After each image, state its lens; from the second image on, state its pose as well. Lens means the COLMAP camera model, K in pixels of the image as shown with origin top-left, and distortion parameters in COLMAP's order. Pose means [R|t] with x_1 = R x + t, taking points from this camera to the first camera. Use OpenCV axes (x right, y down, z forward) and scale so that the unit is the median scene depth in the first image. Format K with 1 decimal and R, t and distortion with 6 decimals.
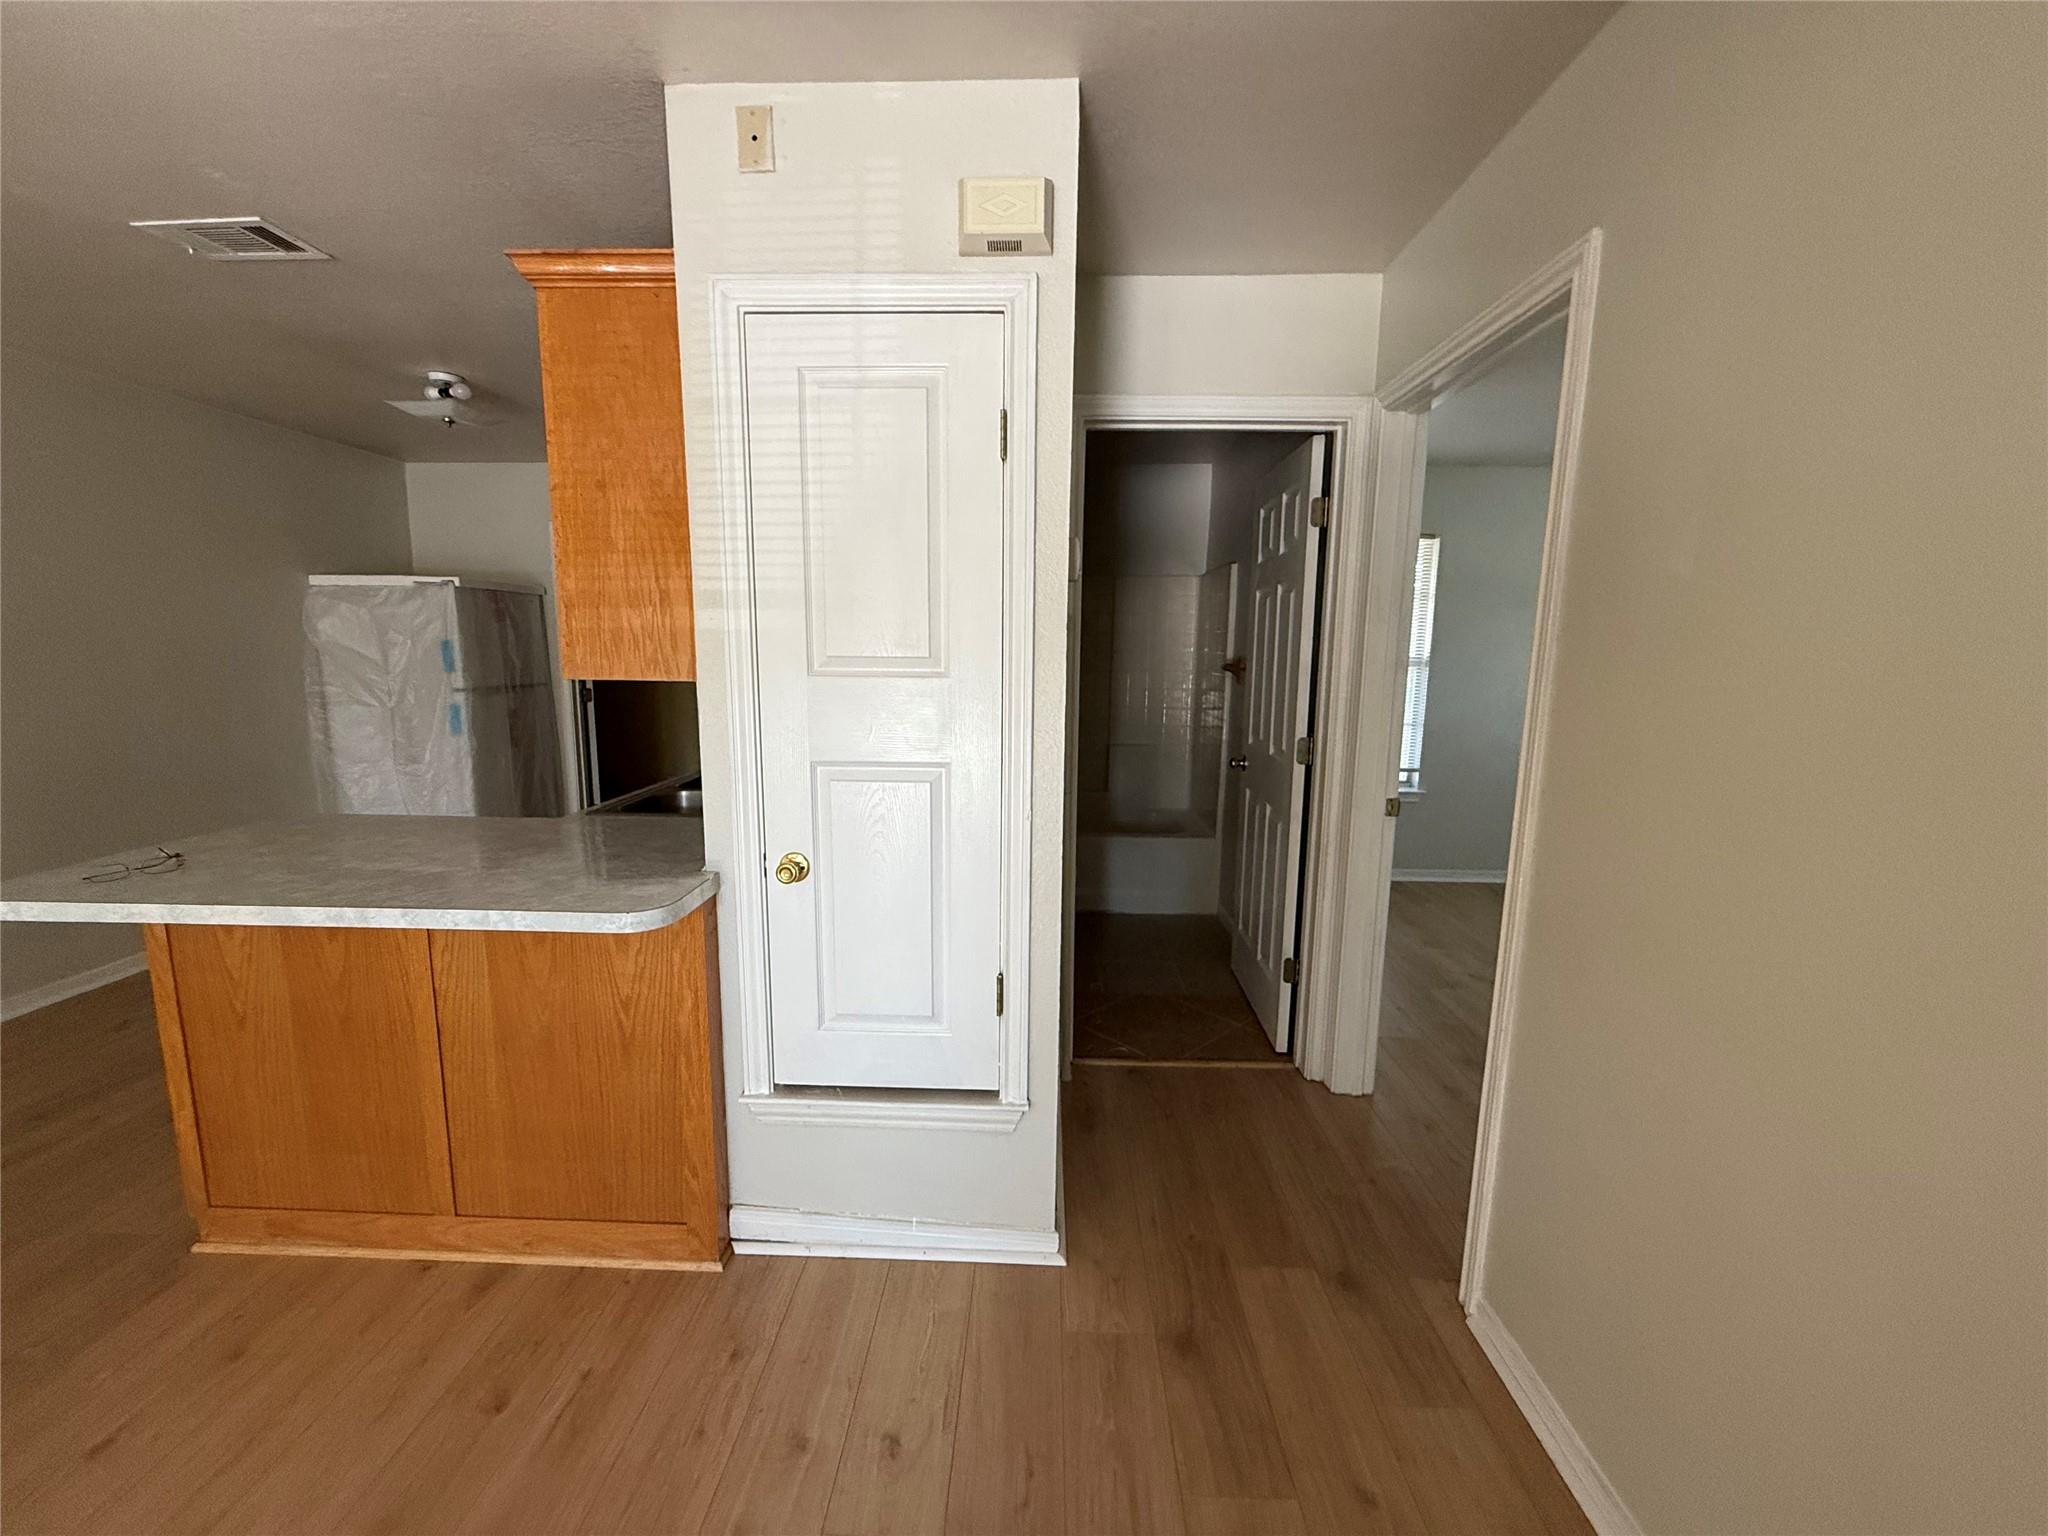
lens RADIAL K [[813.8, 0, 1018.0], [0, 813.8, 766.6], [0, 0, 1]] dist [0.002751, 0.000150]
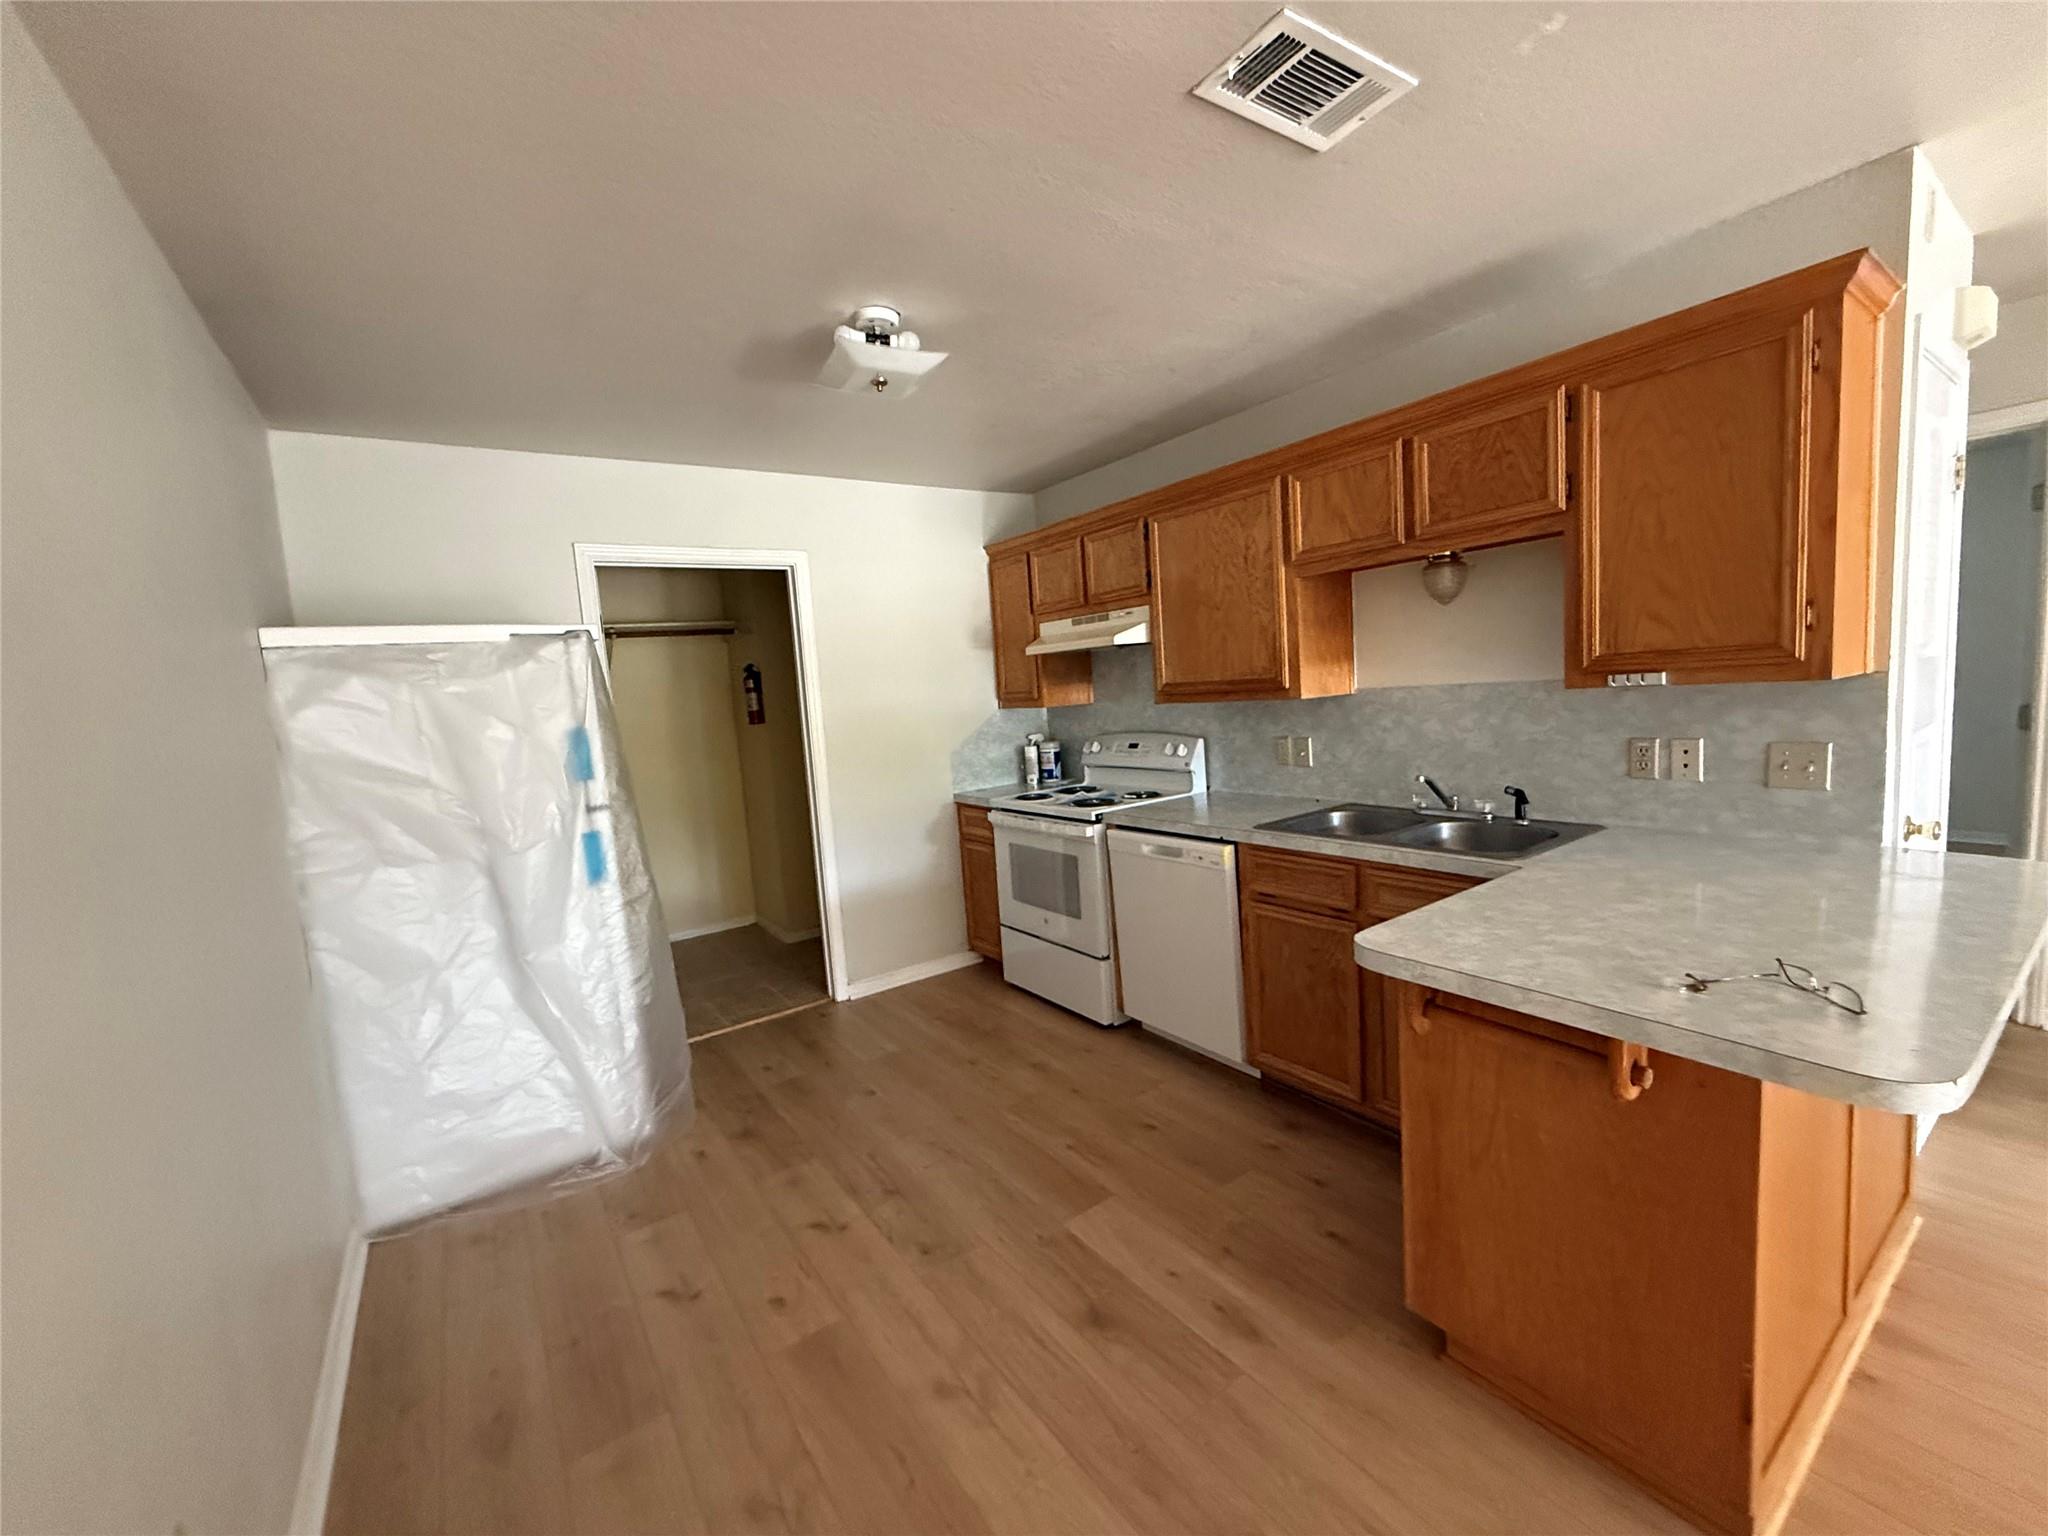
lens RADIAL K [[813.8, 0, 1023.2], [0, 813.8, 768.3], [0, 0, 1]] dist [0.002751, 0.000150]
pose [[0.794439, -0.136286, 0.591855, -0.801251], [0.174991, 0.984536, -0.008181, -0.063400], [-0.581588, 0.110068, 0.806003, 0.328813]]
